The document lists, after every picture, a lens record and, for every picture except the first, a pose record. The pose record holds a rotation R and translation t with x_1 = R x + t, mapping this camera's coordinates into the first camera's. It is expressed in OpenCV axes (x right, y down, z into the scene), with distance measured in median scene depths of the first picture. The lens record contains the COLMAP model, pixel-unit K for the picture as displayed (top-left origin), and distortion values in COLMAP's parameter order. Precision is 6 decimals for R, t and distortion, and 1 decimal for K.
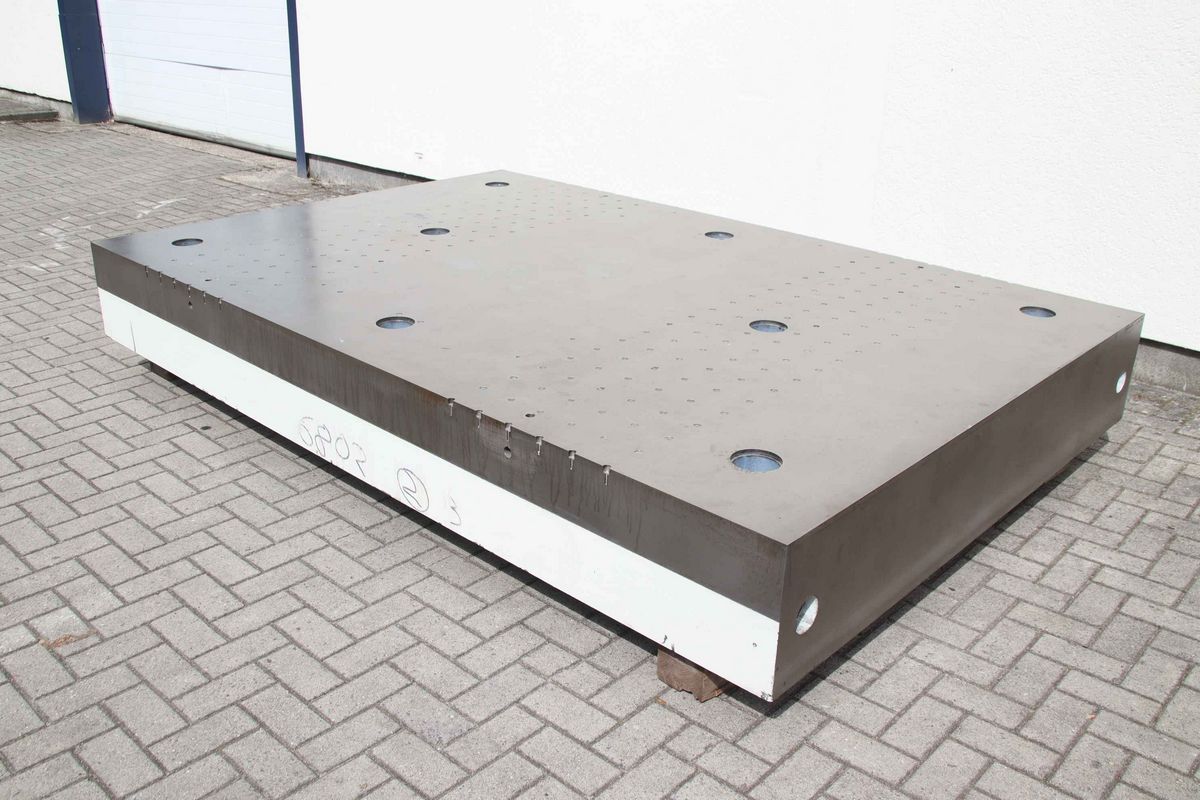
lens RADIAL K [[1088.4, 0, 600.0], [0, 1088.4, 400.0], [0, 0, 1]] dist [-0.154932, 0.162045]
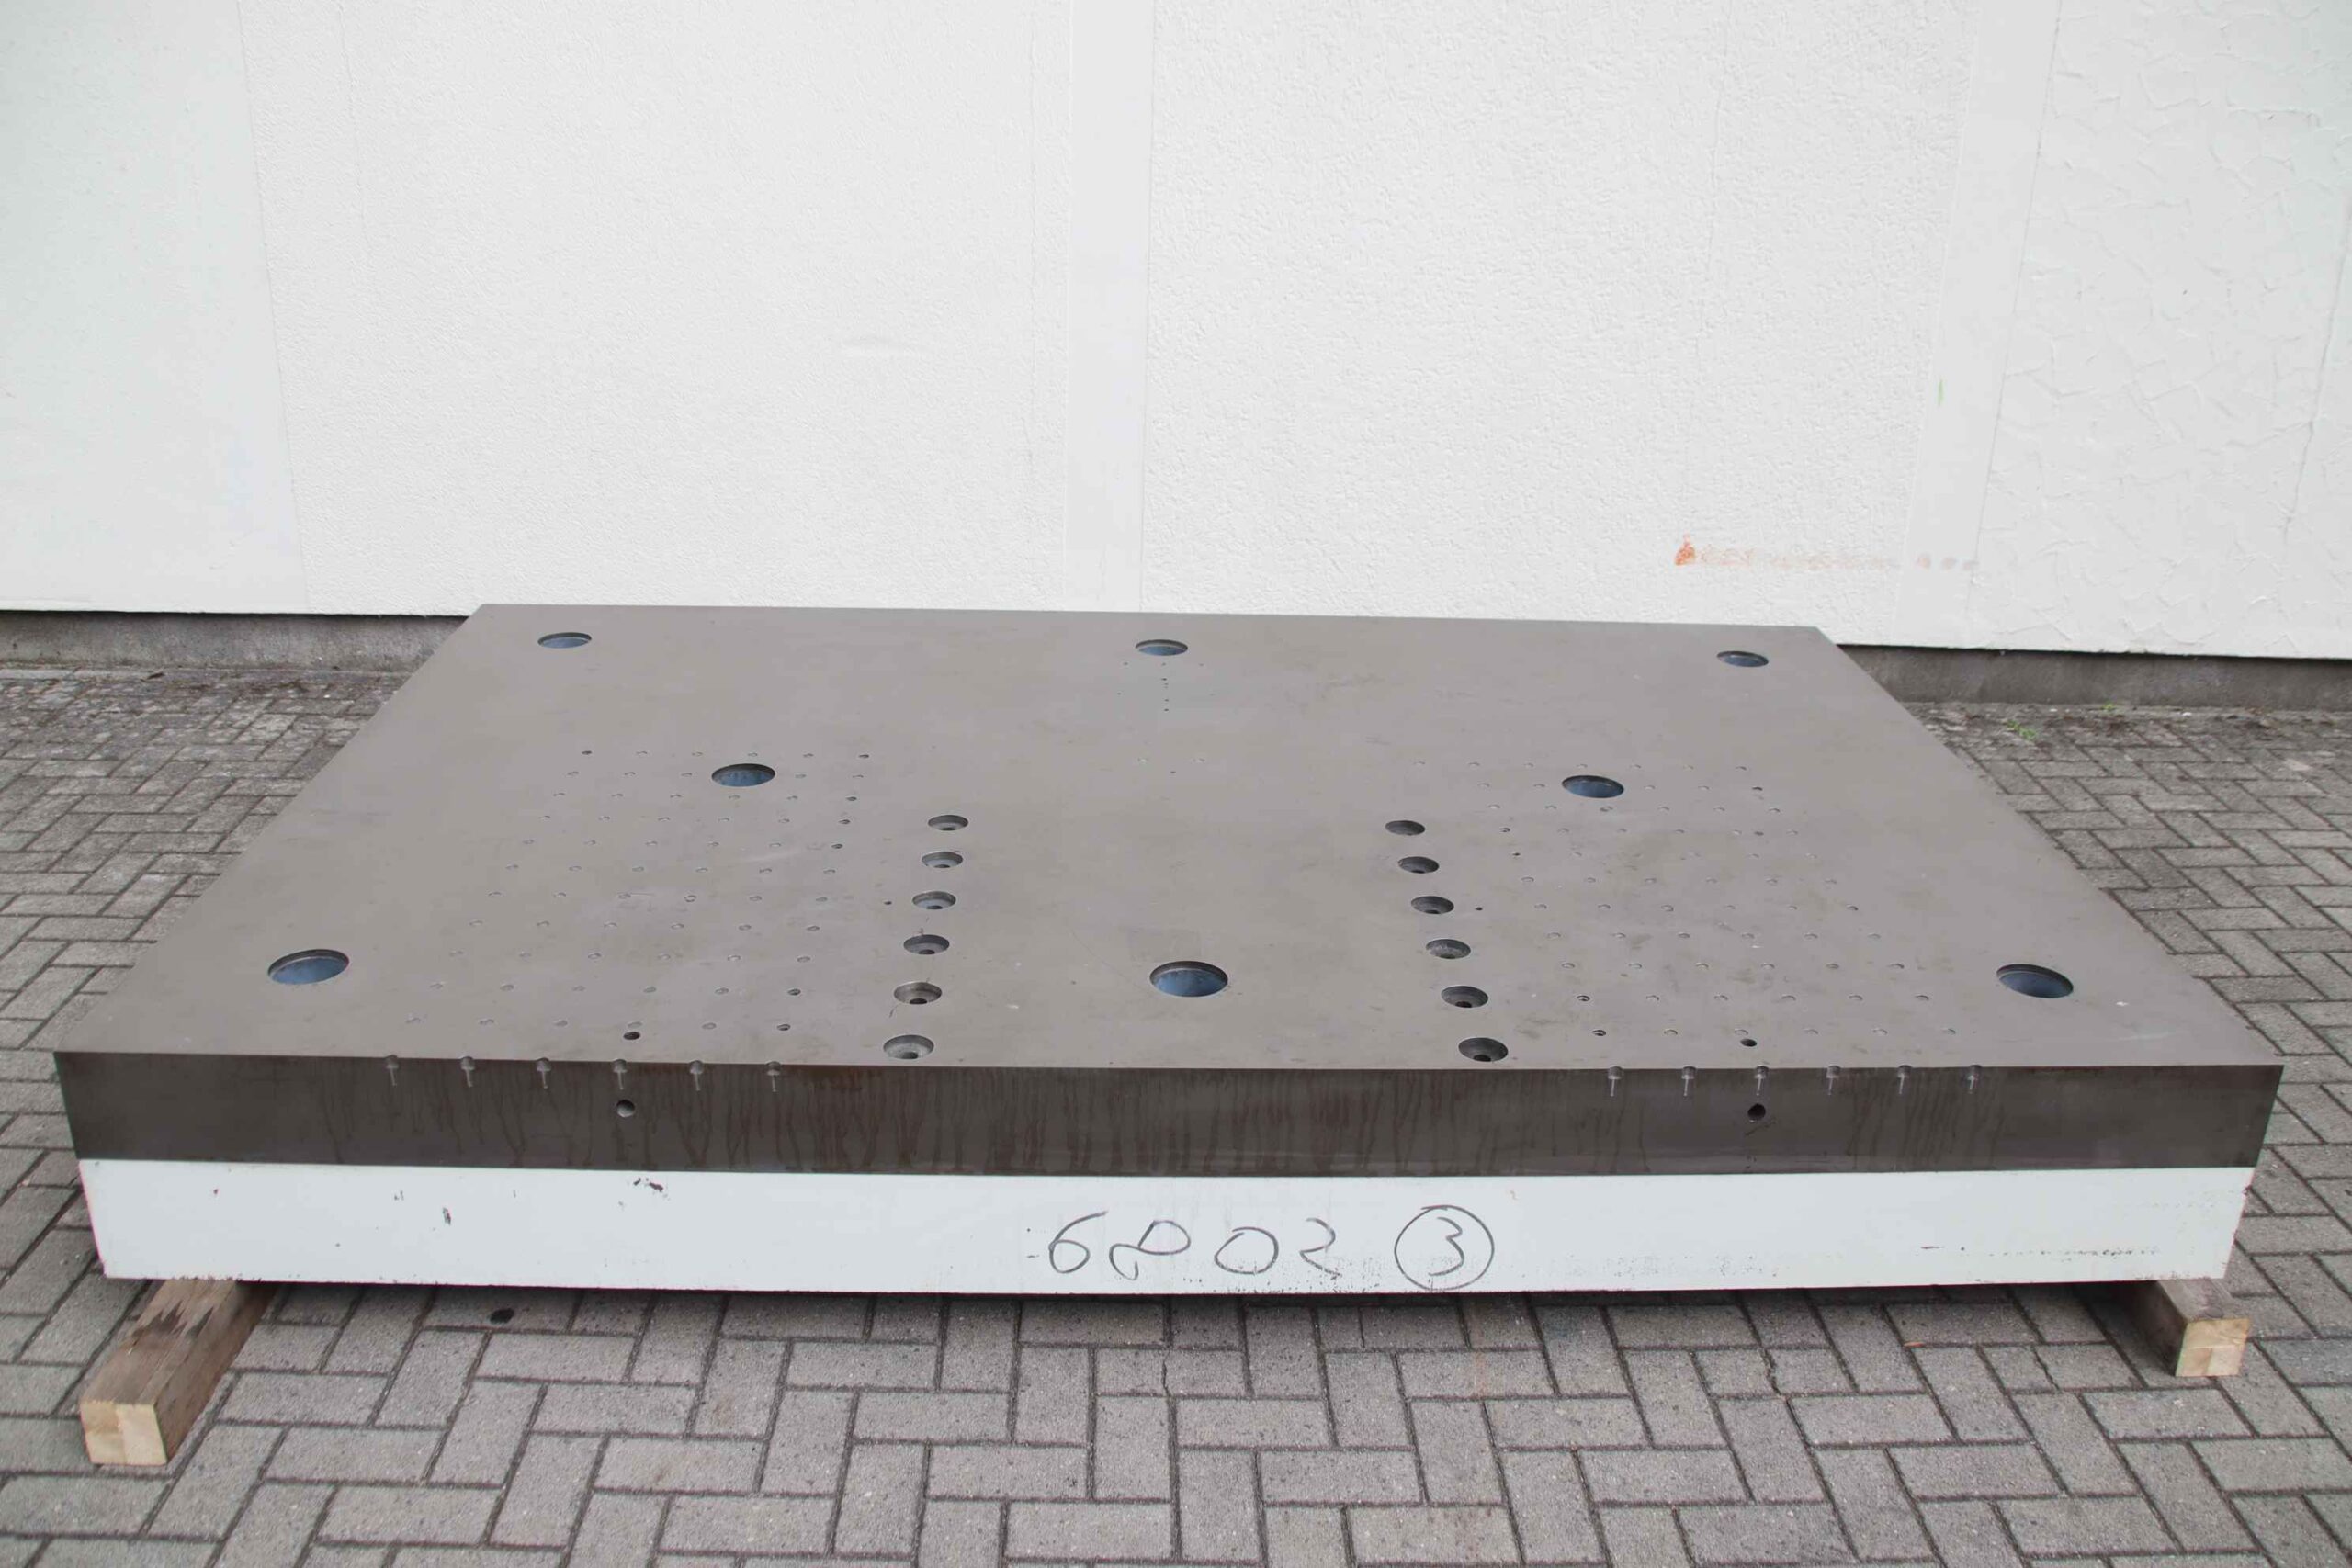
lens RADIAL K [[1998.0, 0, 1188.5], [0, 1998.0, 789.7], [0, 0, 1]] dist [-0.158959, 0.133067]
pose [[0.715431, -0.255175, 0.650419, -0.872551], [0.246376, 0.963260, 0.106908, -0.265603], [-0.653802, 0.083762, 0.752015, 0.318493]]
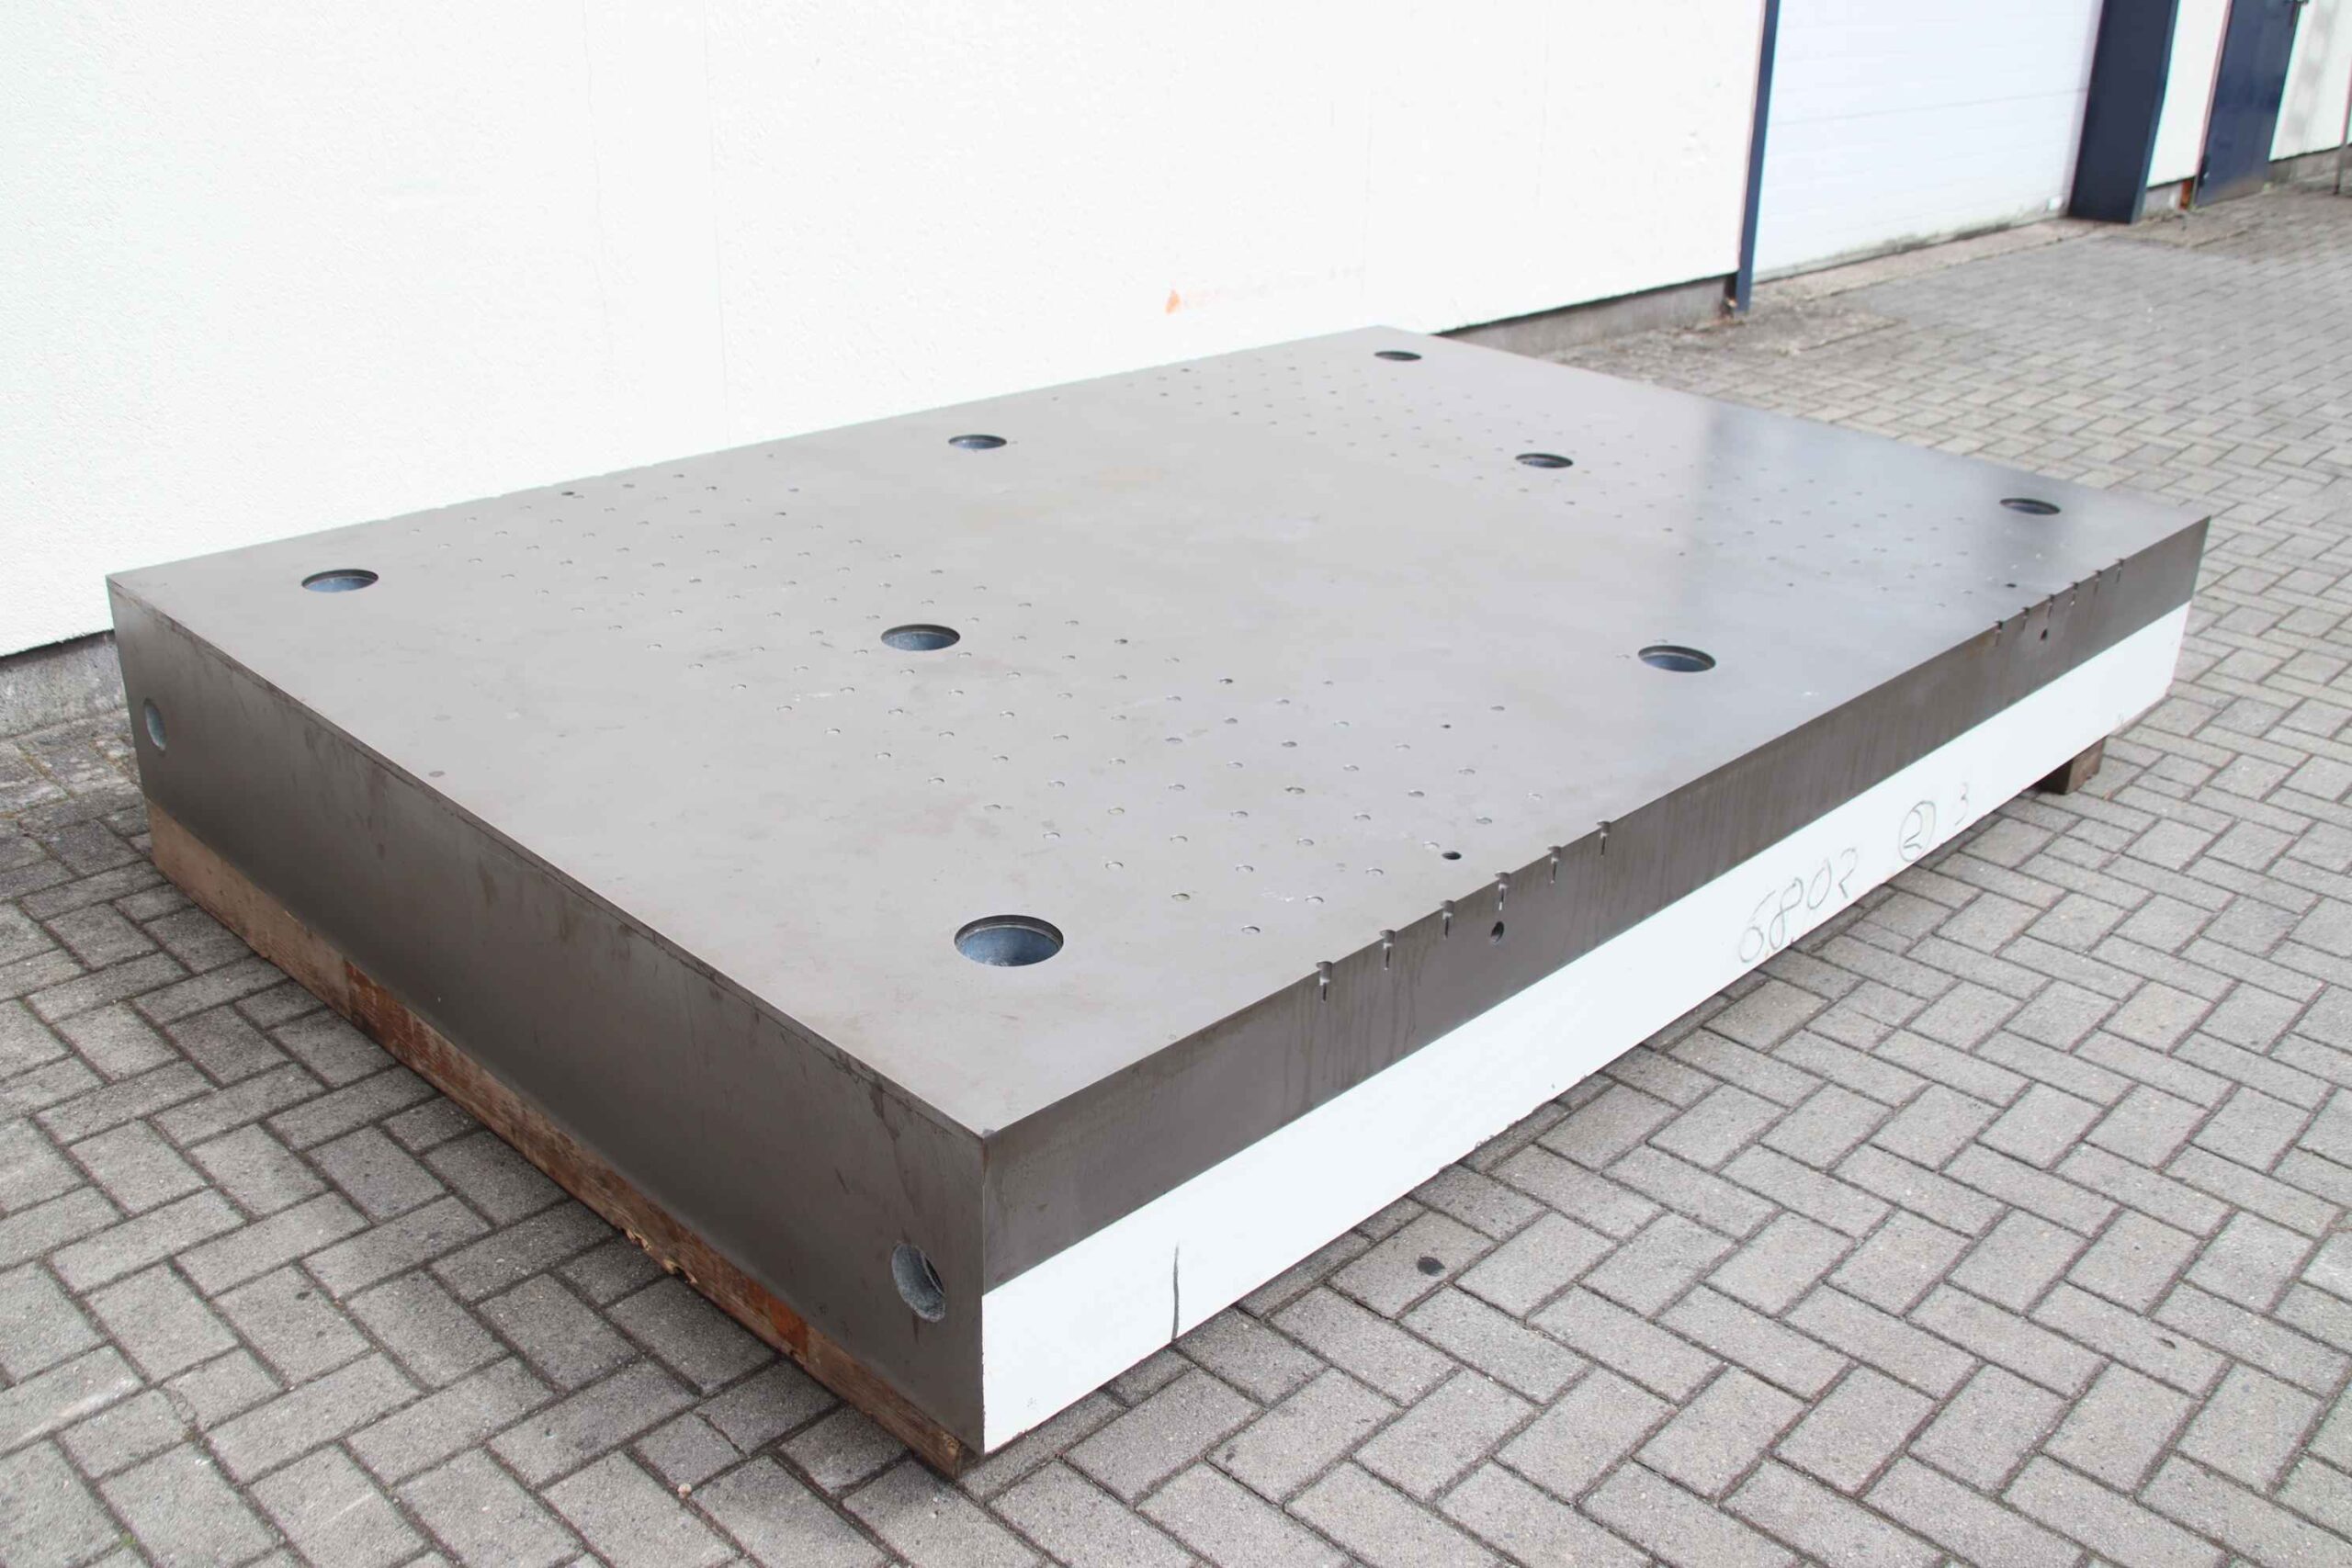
lens RADIAL K [[2092.9, 0, 1170.7], [0, 2092.9, 793.7], [0, 0, 1]] dist [-0.159652, 0.156220]
pose [[0.020482, -0.426972, 0.904033, -1.296798], [0.354824, 0.848466, 0.392689, -0.570342], [-0.934709, 0.312729, 0.168878, 1.284039]]
